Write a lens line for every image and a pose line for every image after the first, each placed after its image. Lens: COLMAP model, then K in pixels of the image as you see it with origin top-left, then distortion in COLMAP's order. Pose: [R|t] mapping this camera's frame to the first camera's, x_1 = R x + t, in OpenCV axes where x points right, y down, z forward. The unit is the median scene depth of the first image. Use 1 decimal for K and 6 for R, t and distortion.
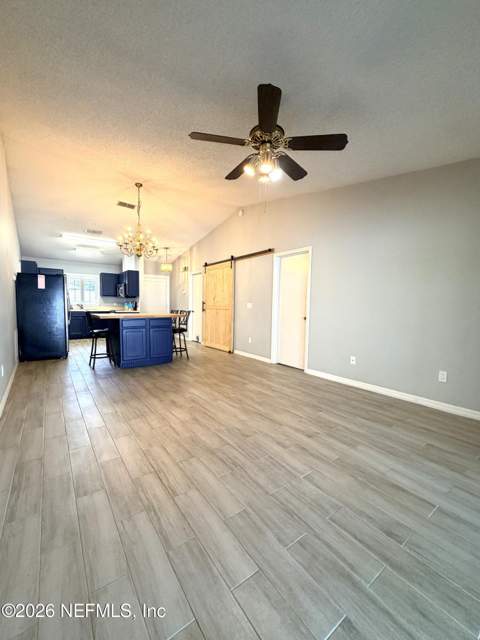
lens RADIAL K [[259.9, 0, 242.4], [0, 259.9, 324.2], [0, 0, 1]] dist [-0.000376, -0.000024]
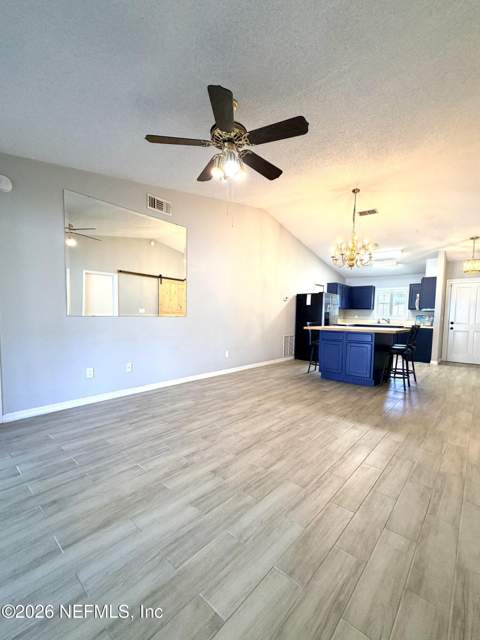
lens RADIAL K [[273.6, 0, 236.6], [0, 273.6, 337.0], [0, 0, 1]] dist [-0.000416, -0.000030]
pose [[0.211416, 0.068180, -0.975015, 1.059068], [-0.084665, 0.995092, 0.051226, -0.043829], [0.973722, 0.071720, 0.216151, 0.824841]]
